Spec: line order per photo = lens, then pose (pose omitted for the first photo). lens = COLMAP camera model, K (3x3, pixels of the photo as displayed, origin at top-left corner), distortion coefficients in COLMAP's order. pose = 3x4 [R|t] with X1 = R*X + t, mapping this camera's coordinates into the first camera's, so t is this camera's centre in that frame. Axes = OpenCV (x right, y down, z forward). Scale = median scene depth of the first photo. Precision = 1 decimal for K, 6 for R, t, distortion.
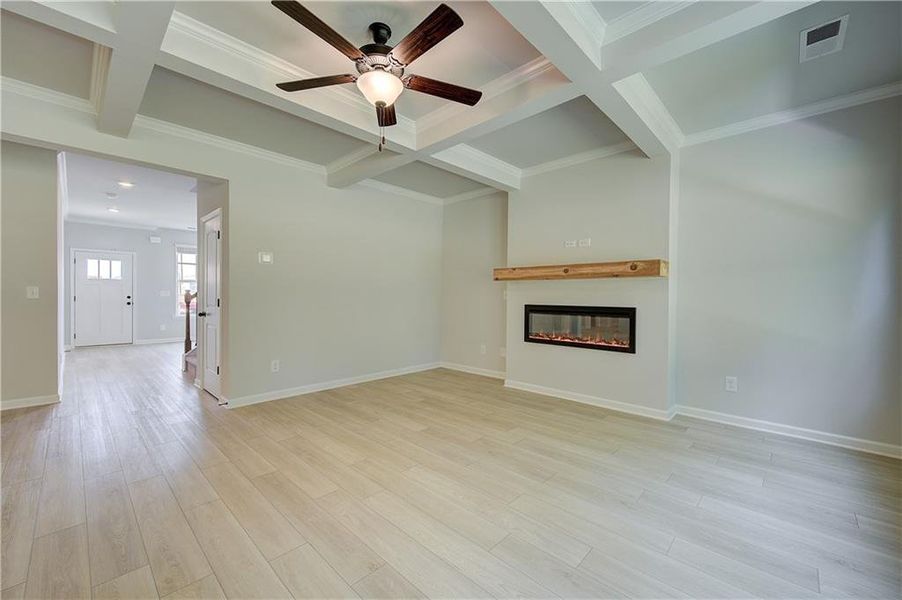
lens RADIAL K [[358.0, 0, 451.0], [0, 358.0, 300.0], [0, 0, 1]] dist [0.003992, -0.000408]
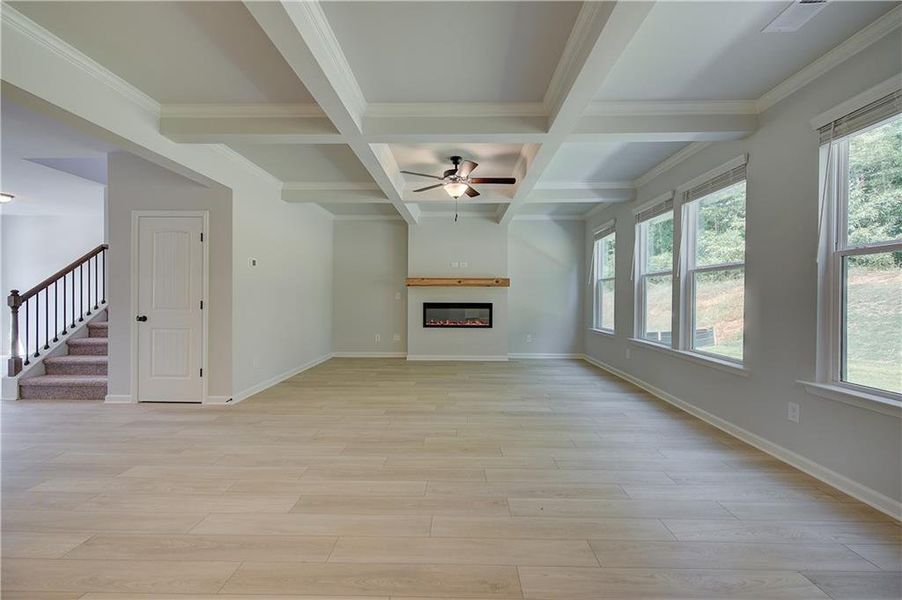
lens RADIAL K [[358.0, 0, 451.0], [0, 358.0, 300.0], [0, 0, 1]] dist [0.003992, -0.000408]
pose [[0.738388, -0.010437, 0.674296, -0.698103], [0.008686, 0.999944, 0.005965, -0.005593], [-0.674321, 0.001452, 0.738437, -0.172833]]
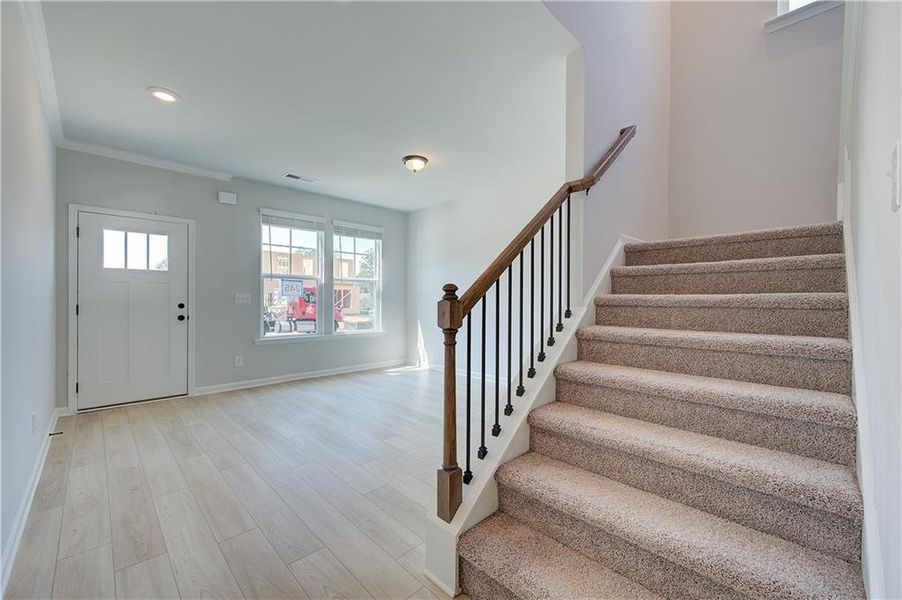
lens RADIAL K [[358.0, 0, 451.0], [0, 358.0, 300.0], [0, 0, 1]] dist [0.003992, -0.000408]
pose [[0.998934, -0.003572, -0.046016, -0.884287], [0.003099, 0.999942, -0.010341, -0.017613], [0.046051, 0.010187, 0.998887, 0.913856]]
